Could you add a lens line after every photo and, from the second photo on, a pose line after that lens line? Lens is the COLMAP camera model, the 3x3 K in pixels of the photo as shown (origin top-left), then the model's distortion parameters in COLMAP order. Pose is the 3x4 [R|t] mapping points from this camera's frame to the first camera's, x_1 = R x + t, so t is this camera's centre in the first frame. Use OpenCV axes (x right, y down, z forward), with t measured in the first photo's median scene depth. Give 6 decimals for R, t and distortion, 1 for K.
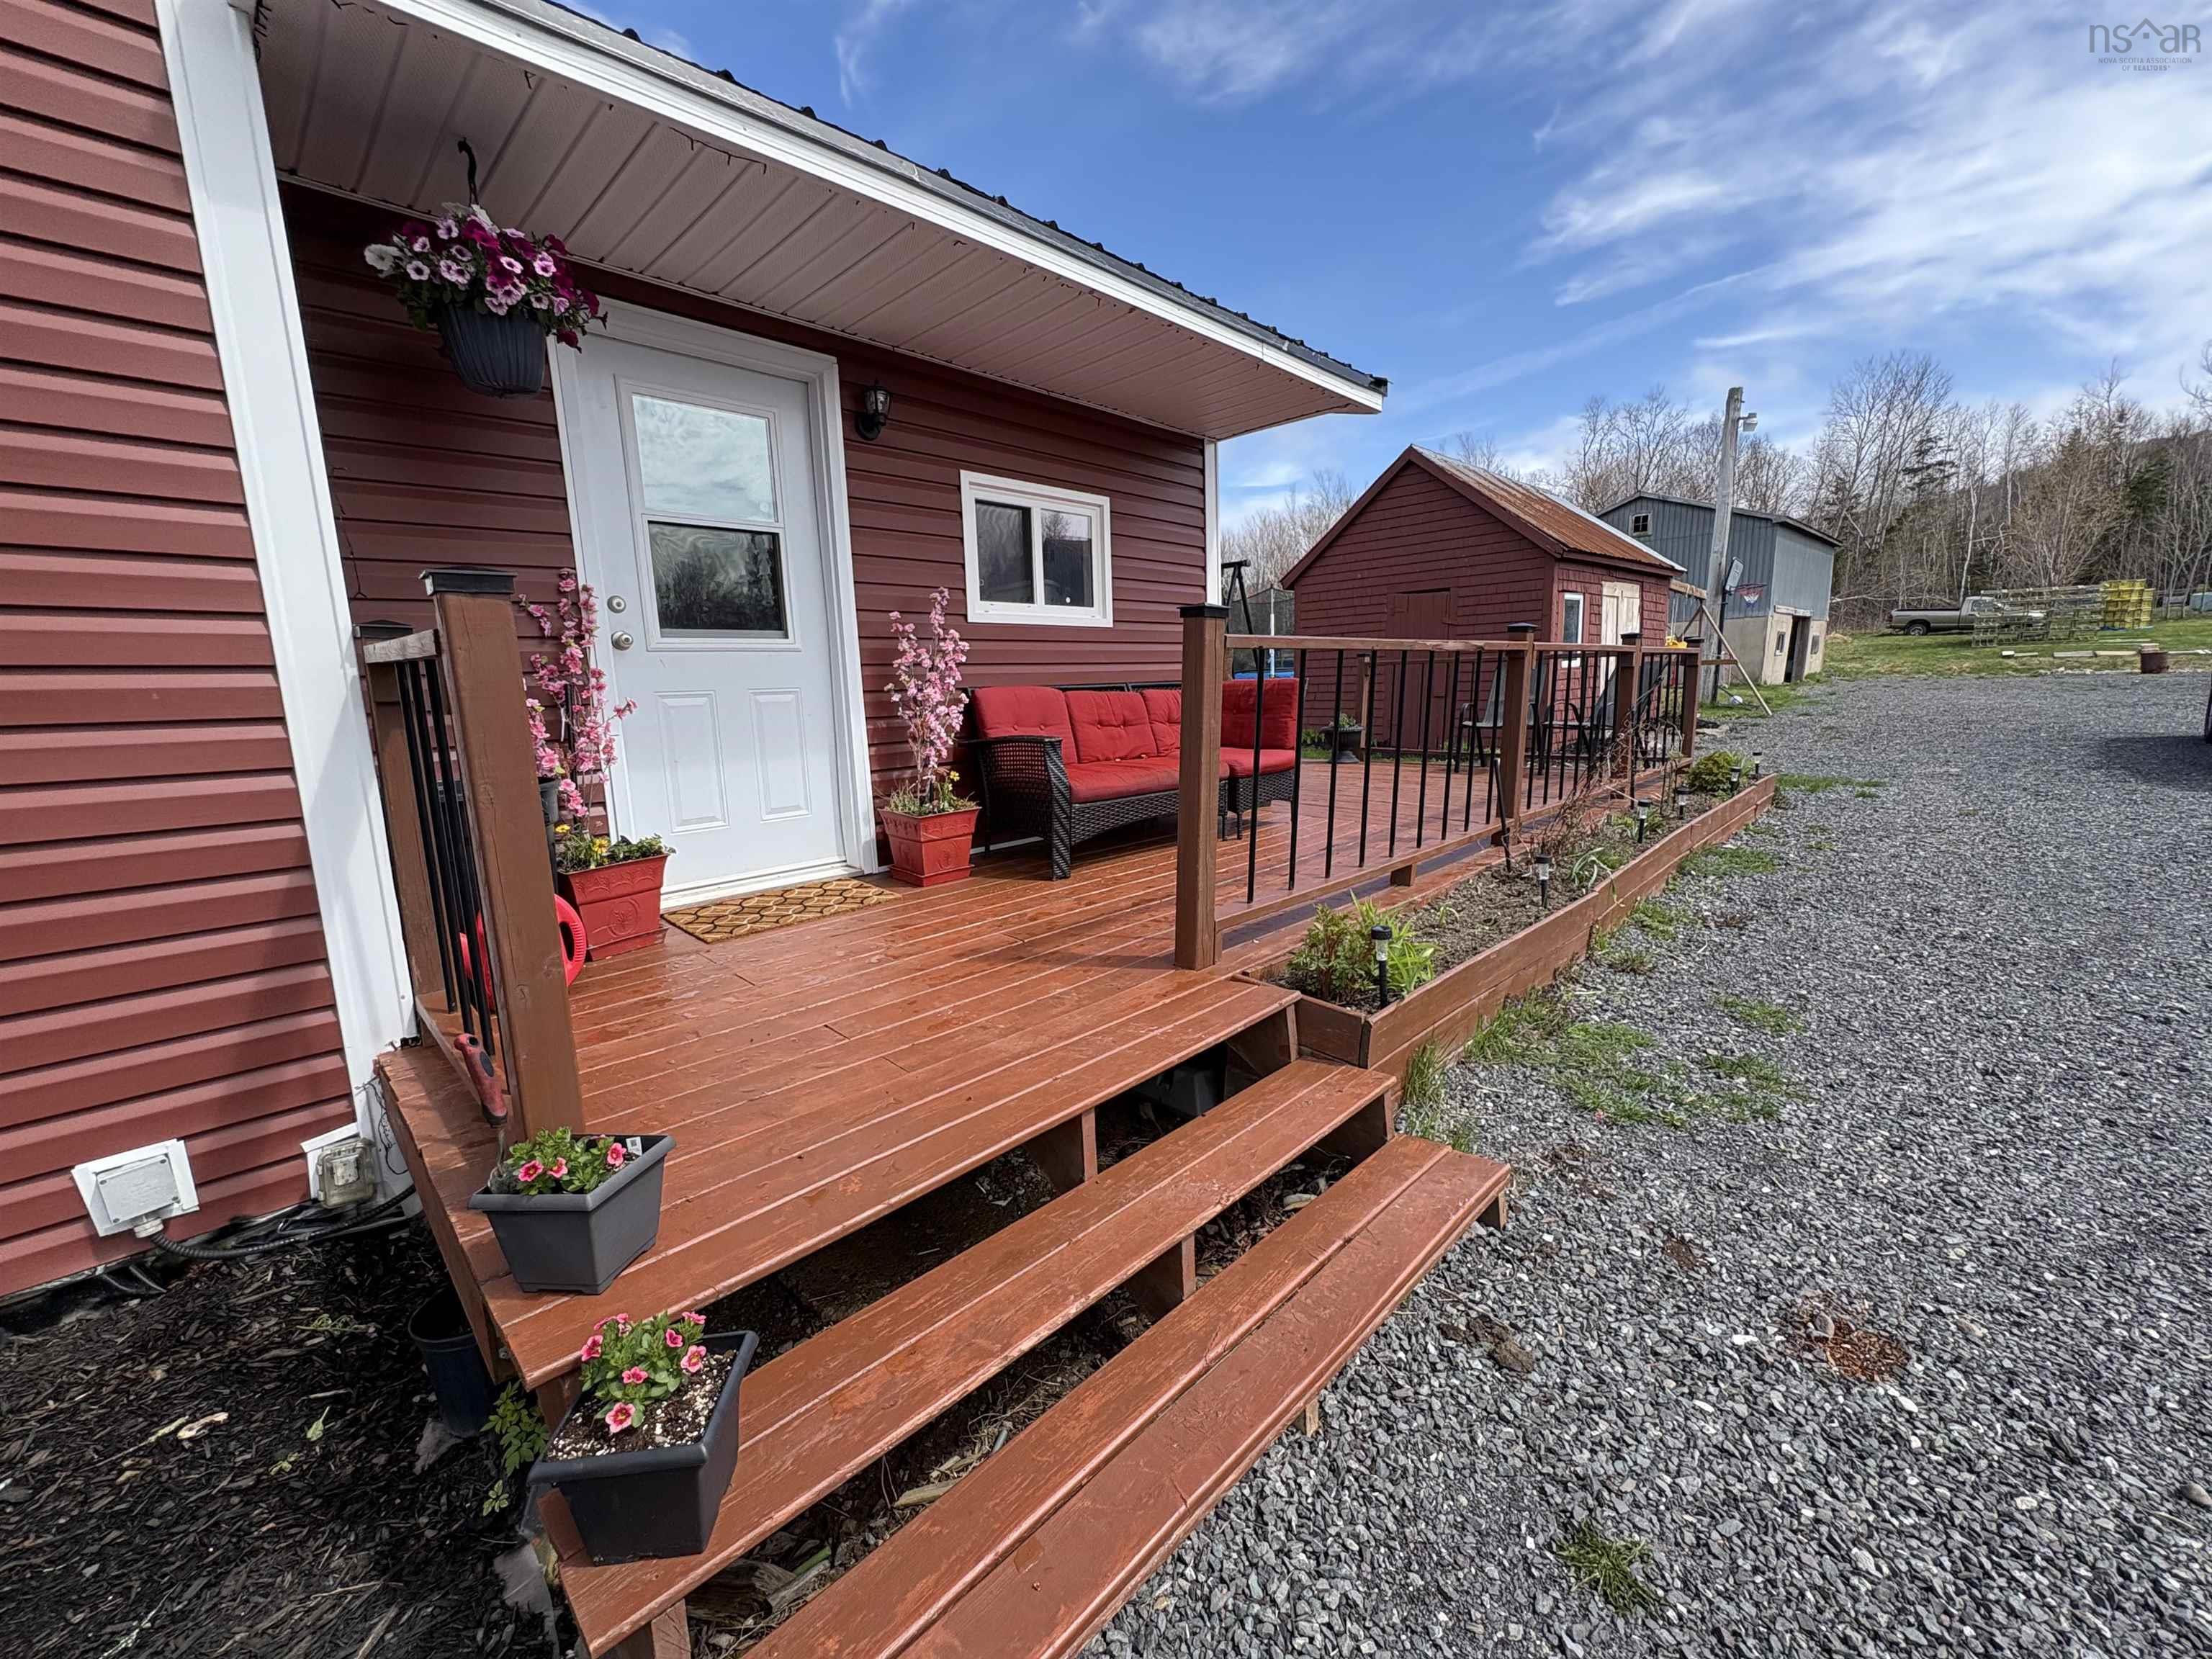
lens RADIAL K [[884.2, 0, 1107.8], [0, 884.2, 835.7], [0, 0, 1]] dist [-0.001622, -0.000017]
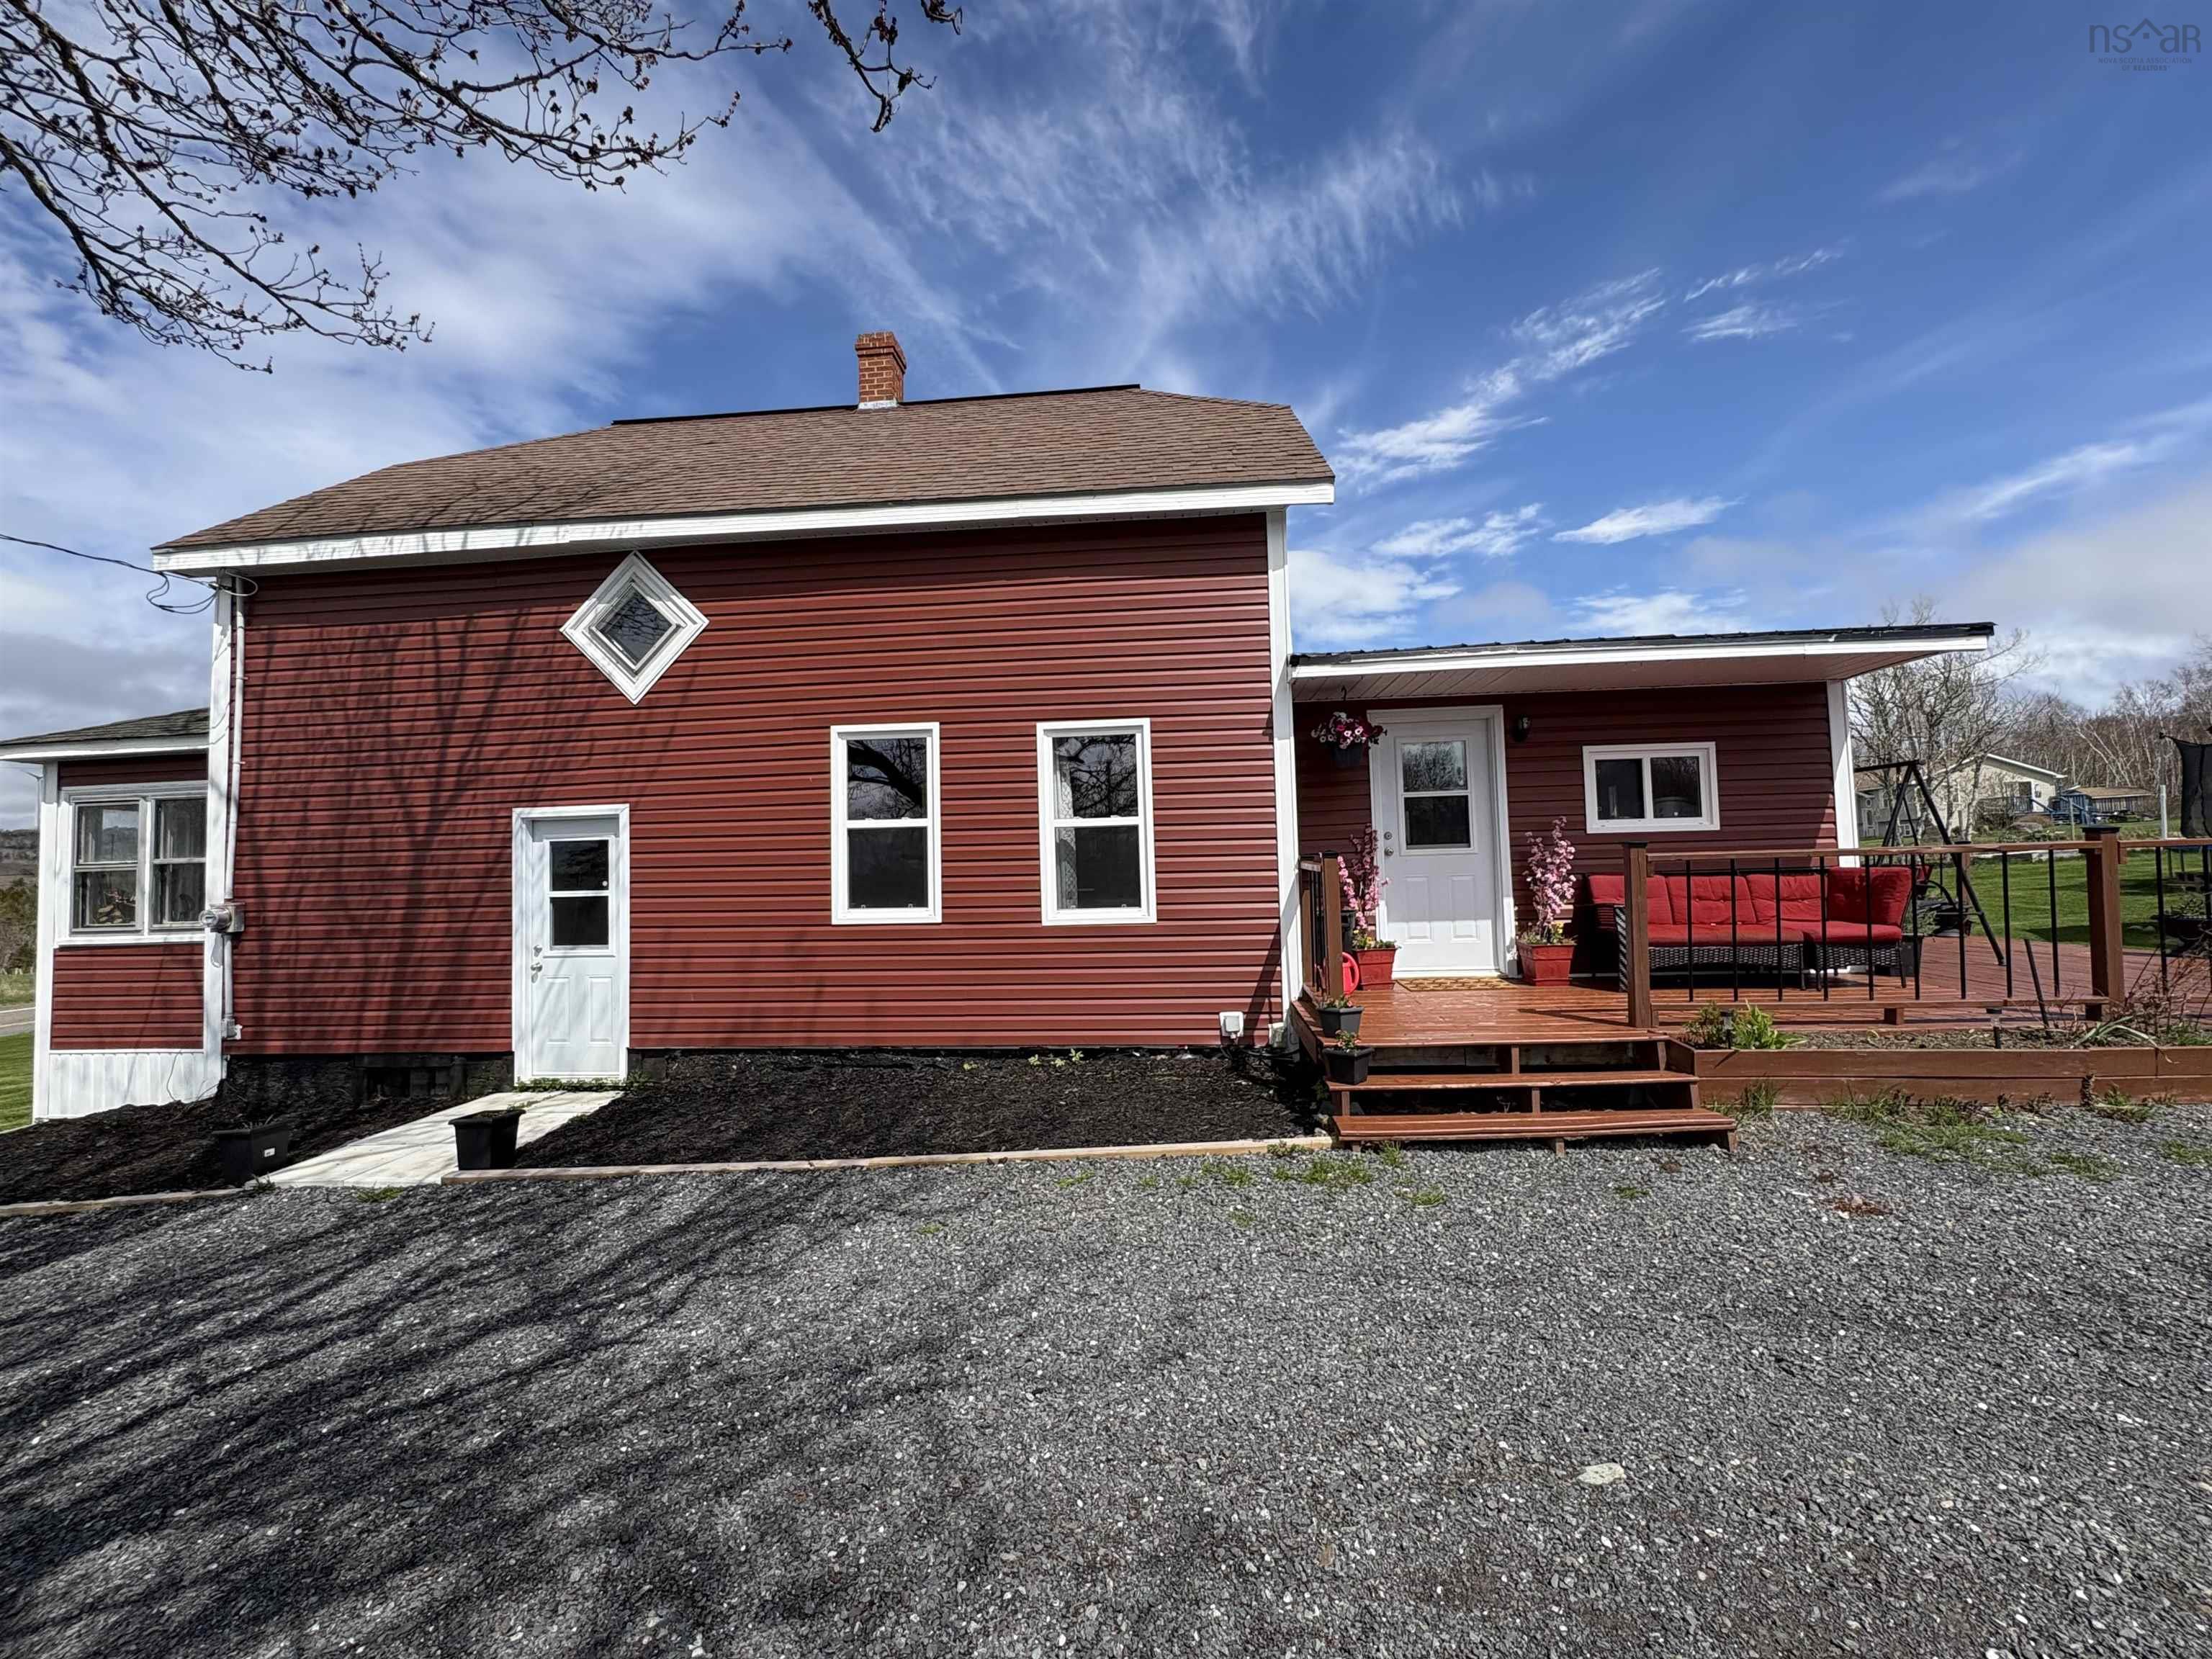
lens RADIAL K [[890.6, 0, 1117.0], [0, 890.6, 831.3], [0, 0, 1]] dist [0.027068, -0.007689]
pose [[0.654211, -0.019819, -0.756052, 0.569041], [-0.120977, 0.984043, -0.130477, 0.083937], [0.746574, 0.176825, 0.641374, -0.777949]]
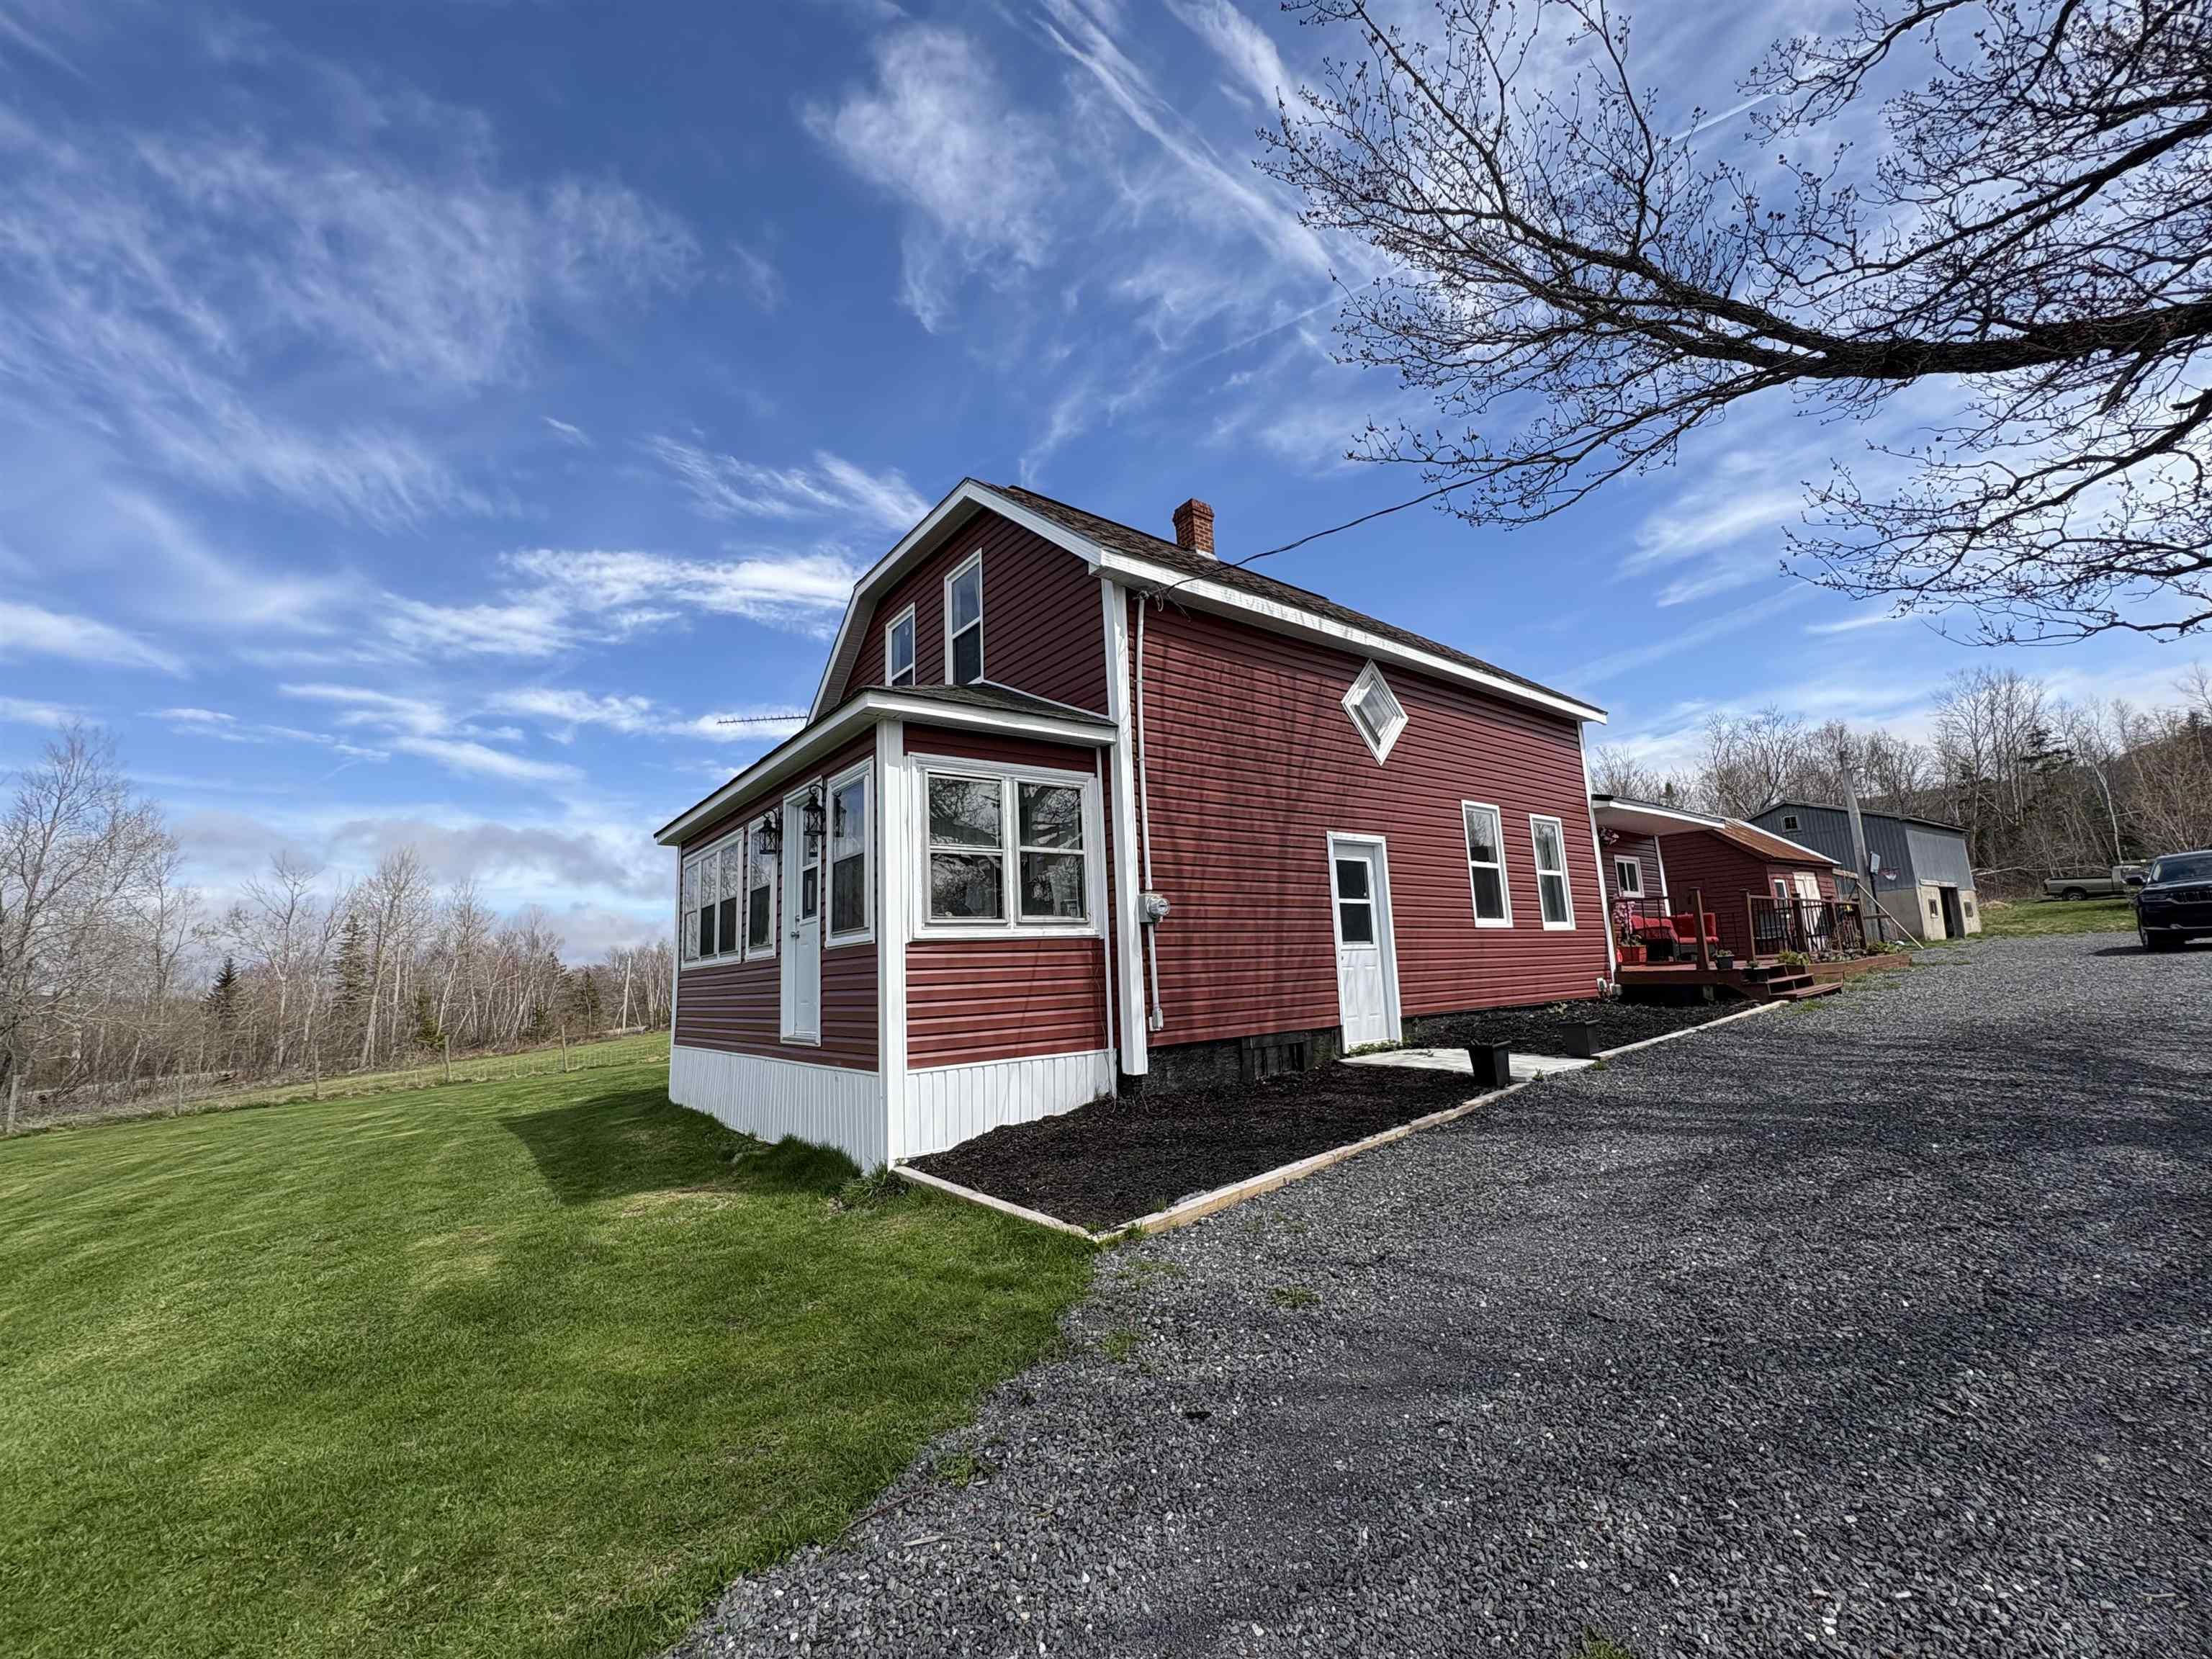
lens RADIAL K [[884.2, 0, 1107.8], [0, 884.2, 835.7], [0, 0, 1]] dist [-0.001622, -0.000017]
pose [[0.991567, -0.034125, -0.125019, -1.710000], [-0.007306, 0.948453, -0.316834, 0.637211], [0.129387, 0.315076, 0.940205, -2.572649]]
